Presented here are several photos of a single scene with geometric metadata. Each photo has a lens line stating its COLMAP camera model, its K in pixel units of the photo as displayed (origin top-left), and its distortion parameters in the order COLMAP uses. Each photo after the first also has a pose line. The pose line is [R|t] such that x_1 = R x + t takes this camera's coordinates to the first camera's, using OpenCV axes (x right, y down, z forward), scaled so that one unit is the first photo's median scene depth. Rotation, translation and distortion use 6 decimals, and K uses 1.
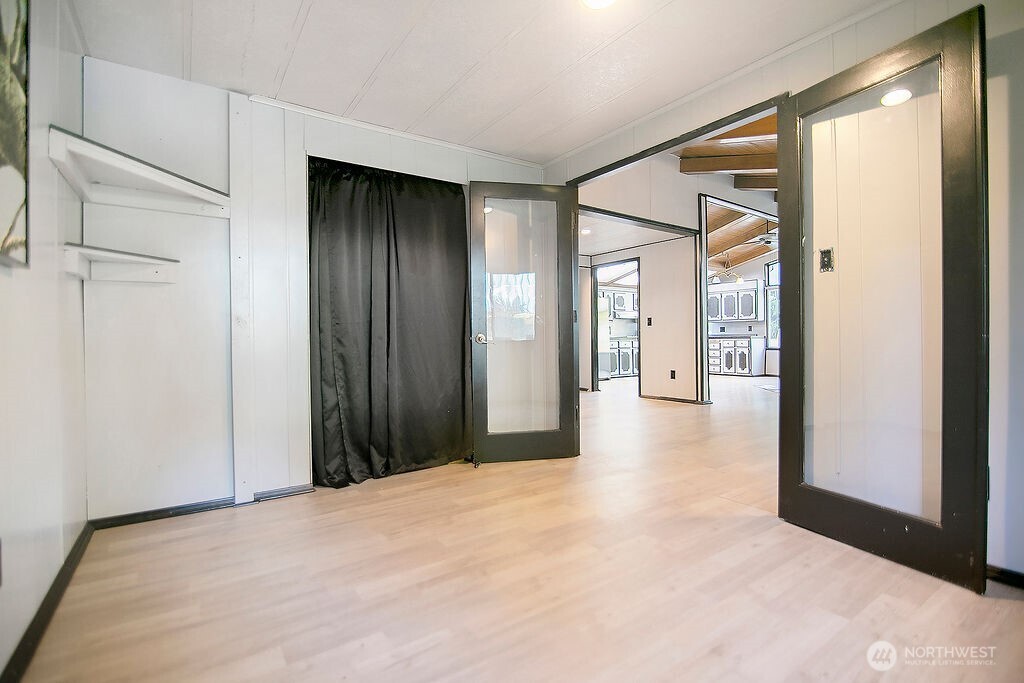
lens RADIAL K [[474.4, 0, 512.5], [0, 474.4, 341.5], [0, 0, 1]] dist [-0.021229, 0.000189]
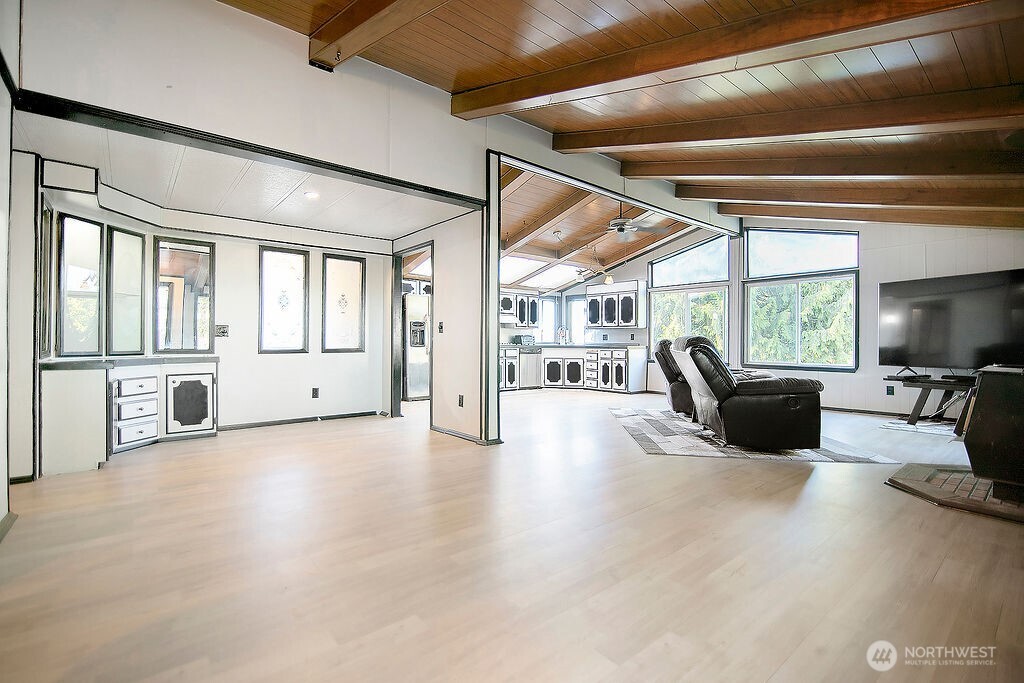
lens RADIAL K [[470.8, 0, 523.1], [0, 470.8, 340.0], [0, 0, 1]] dist [-0.001222, -0.000078]
pose [[0.994478, 0.014293, 0.103965, 0.222704], [-0.013336, 0.999862, -0.009889, -0.011189], [-0.104092, 0.008448, 0.994532, 0.169493]]
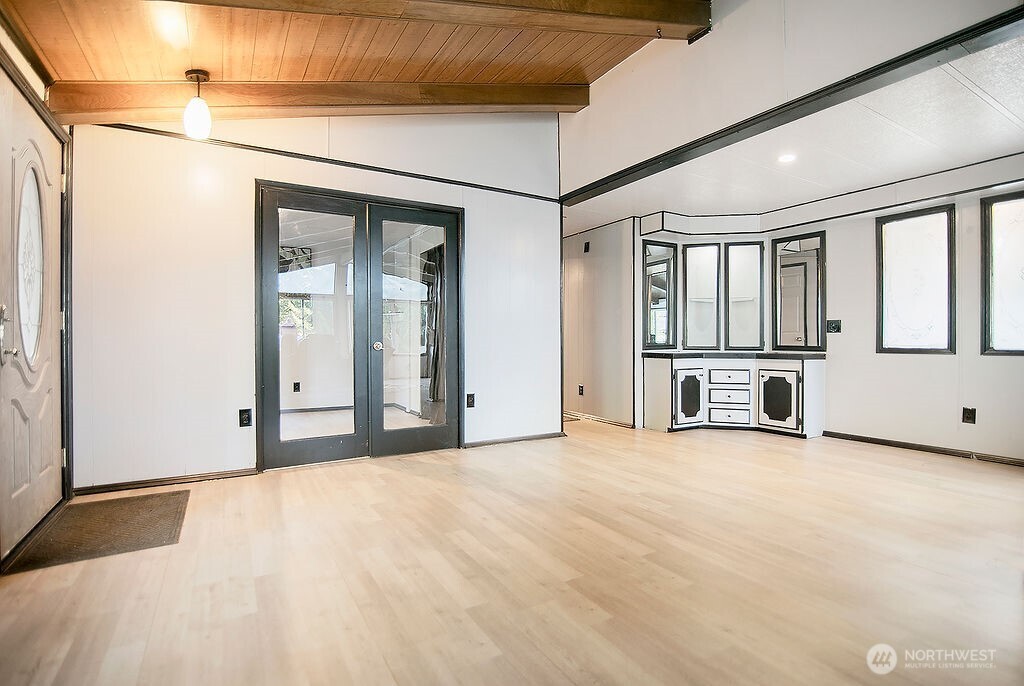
lens RADIAL K [[463.0, 0, 461.5], [0, 463.0, 340.2], [0, 0, 1]] dist [-0.033345, -0.000471]
pose [[-0.121955, 0.009991, -0.992485, 0.421523], [-0.001812, 0.999945, 0.010289, -0.011661], [0.992534, 0.003053, -0.121930, 0.394944]]
